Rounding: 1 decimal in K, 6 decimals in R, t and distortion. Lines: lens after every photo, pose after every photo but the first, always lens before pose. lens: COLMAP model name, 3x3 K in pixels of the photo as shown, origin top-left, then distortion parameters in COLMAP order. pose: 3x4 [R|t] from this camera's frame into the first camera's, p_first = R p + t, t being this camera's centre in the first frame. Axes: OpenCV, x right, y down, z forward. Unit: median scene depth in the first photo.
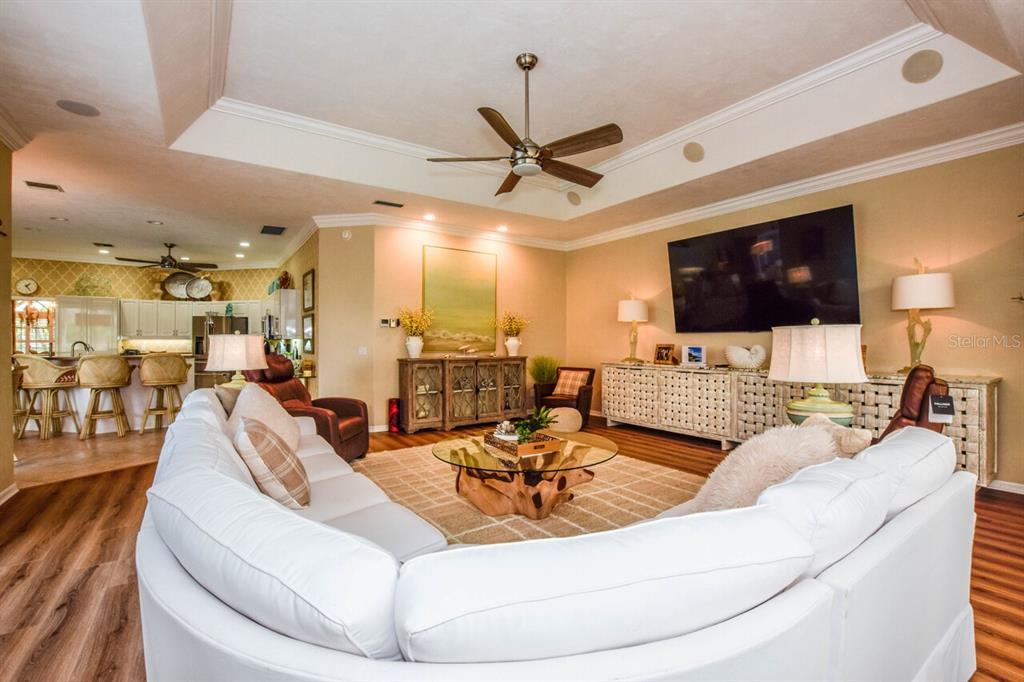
lens RADIAL K [[454.1, 0, 515.3], [0, 454.1, 337.2], [0, 0, 1]] dist [-0.029004, 0.006144]
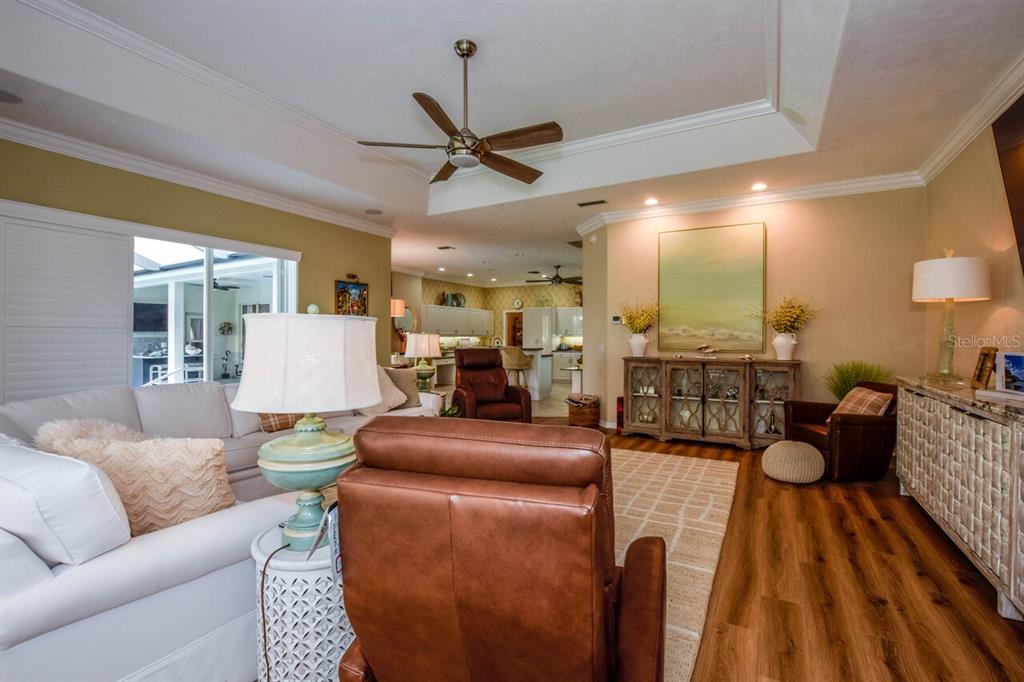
lens RADIAL K [[454.1, 0, 515.3], [0, 454.1, 337.2], [0, 0, 1]] dist [-0.029004, 0.006144]
pose [[0.440248, 0.001219, -0.897875, 0.498614], [0.004225, 0.999985, 0.003429, 0.001578], [0.897866, -0.005303, 0.440237, 0.354651]]
